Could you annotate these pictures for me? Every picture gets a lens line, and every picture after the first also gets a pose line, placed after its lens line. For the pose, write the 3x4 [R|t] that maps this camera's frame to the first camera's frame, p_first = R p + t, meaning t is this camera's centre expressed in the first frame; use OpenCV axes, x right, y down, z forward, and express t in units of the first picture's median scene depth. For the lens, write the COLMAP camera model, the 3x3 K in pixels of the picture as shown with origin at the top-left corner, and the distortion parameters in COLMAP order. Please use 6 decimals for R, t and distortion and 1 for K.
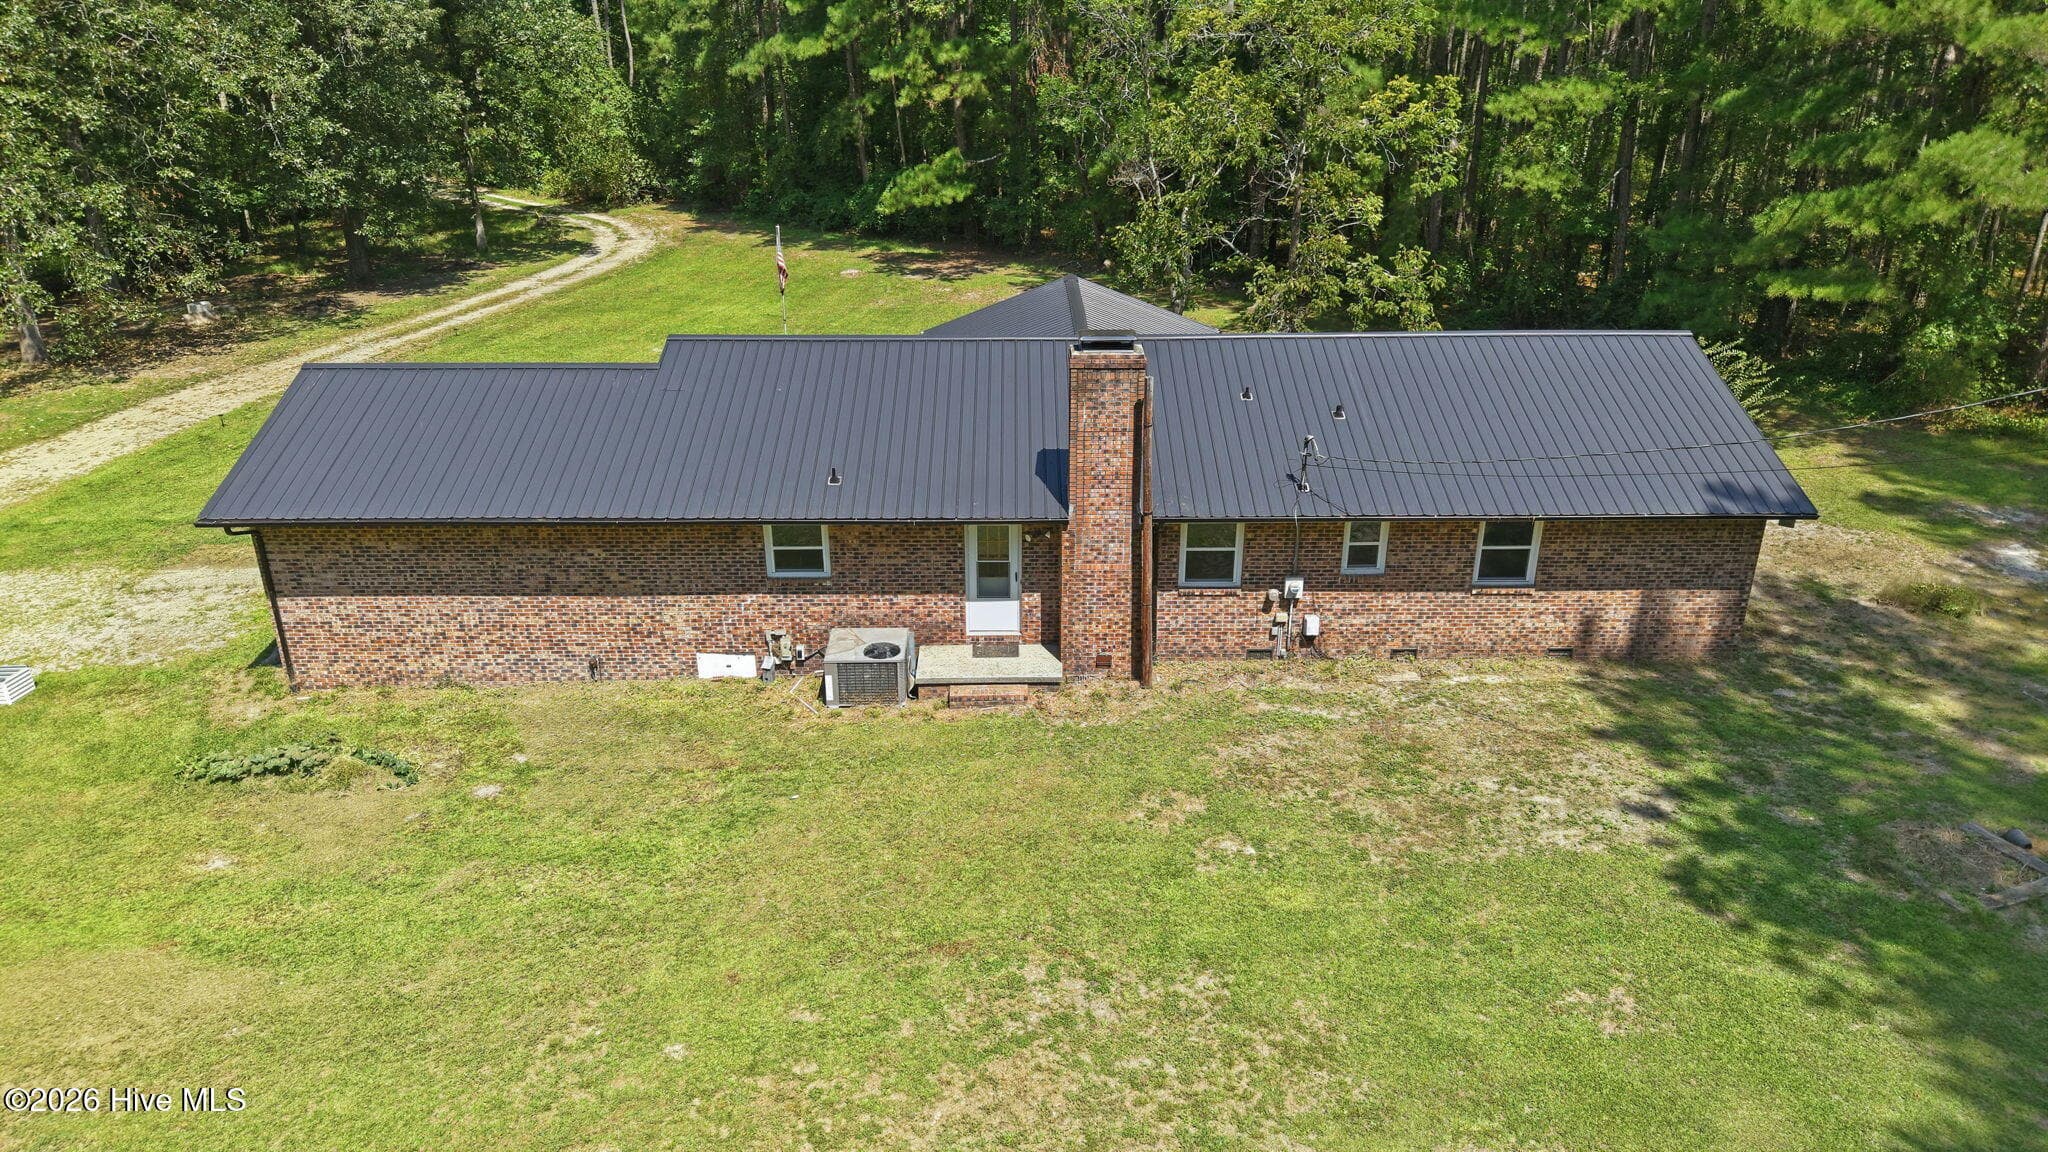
lens RADIAL K [[1336.4, 0, 1040.8], [0, 1336.4, 584.1], [0, 0, 1]] dist [0.110364, -0.233322]
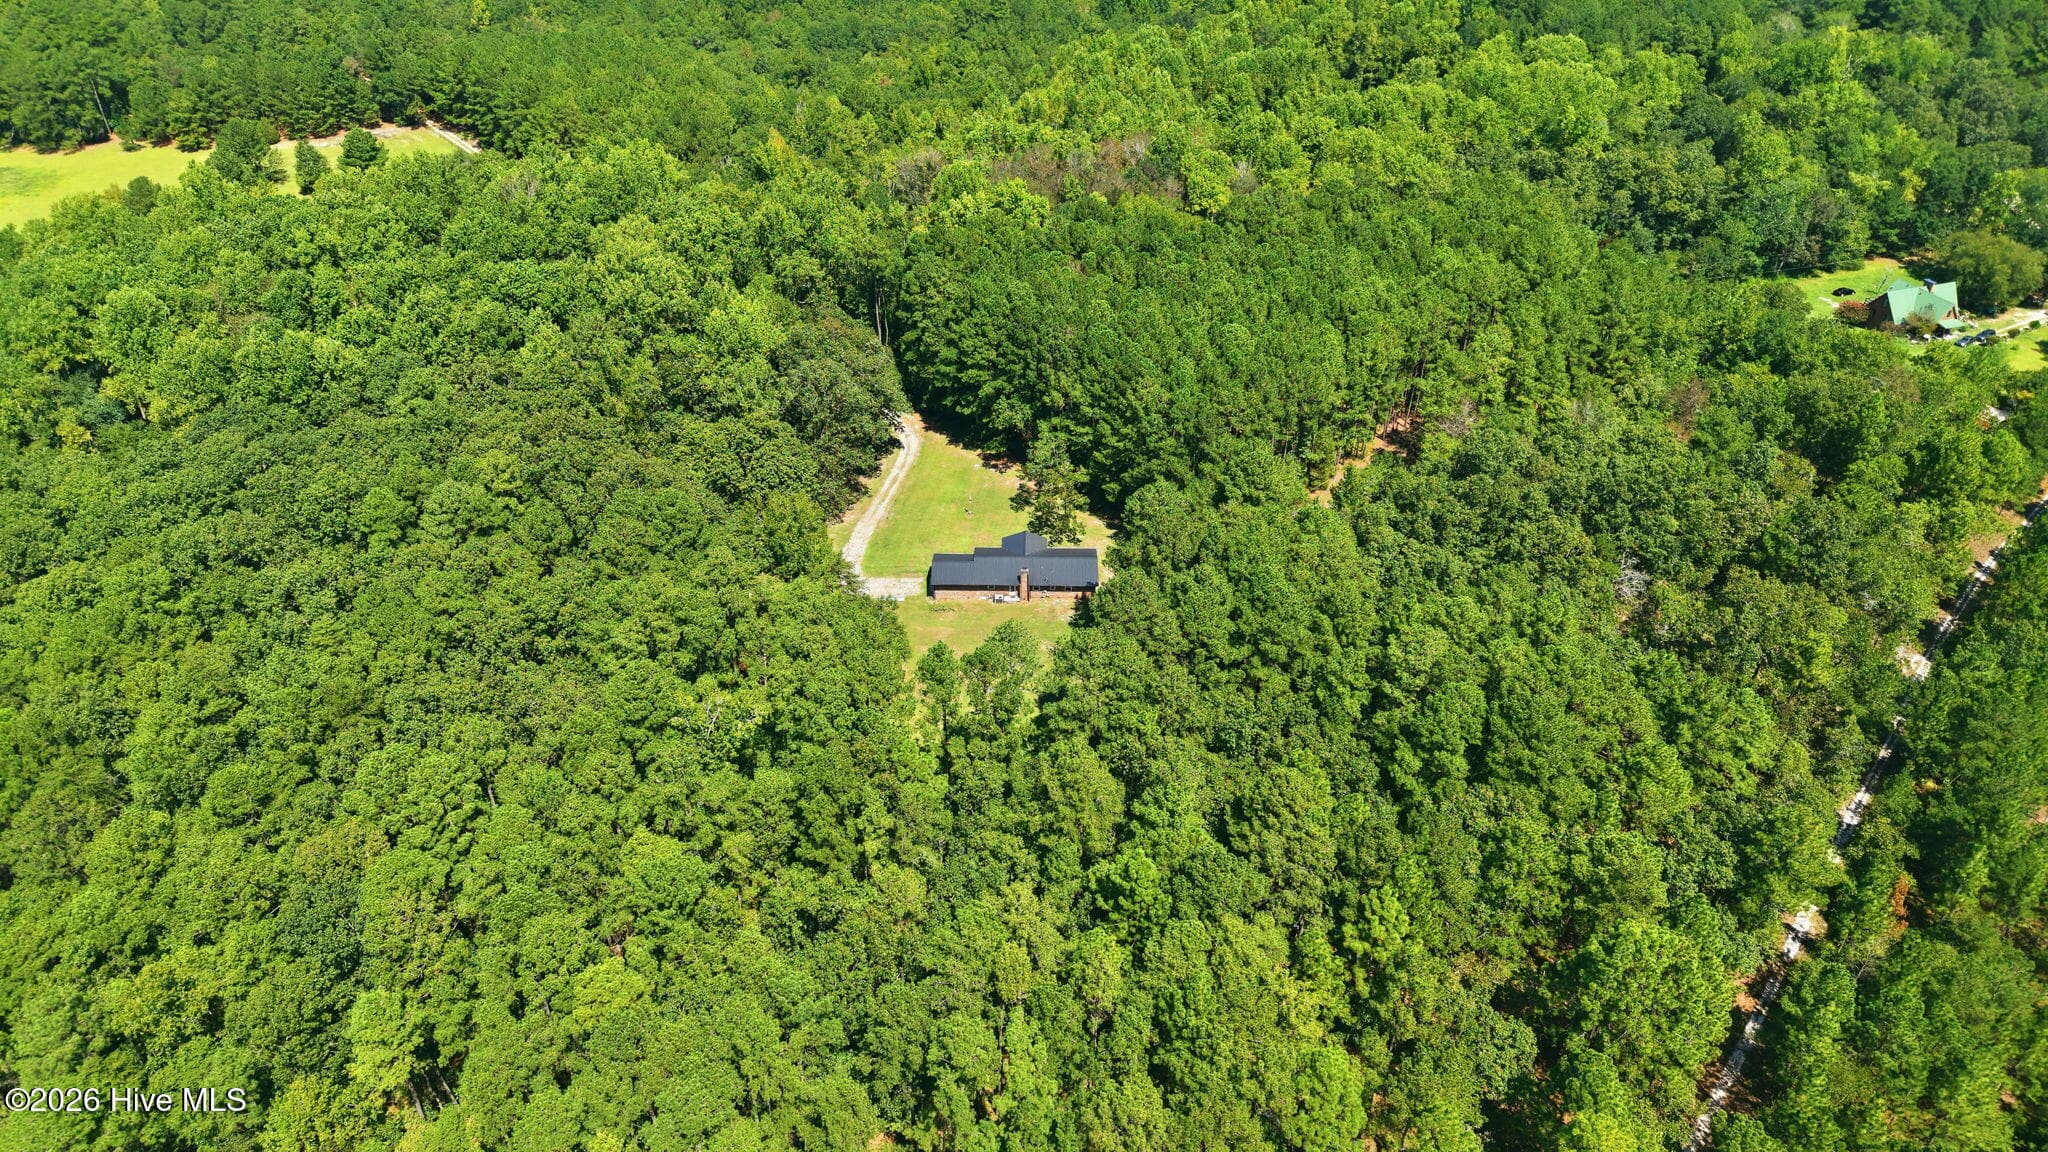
lens RADIAL K [[1342.3, 0, 1024.0], [0, 1342.3, 576.0], [0, 0, 1]] dist [0.010025, -0.003523]
pose [[0.999652, 0.016590, -0.020513, 0.230287], [-0.012214, 0.980225, 0.197508, -1.904429], [0.023384, -0.197188, 0.980087, -7.956944]]
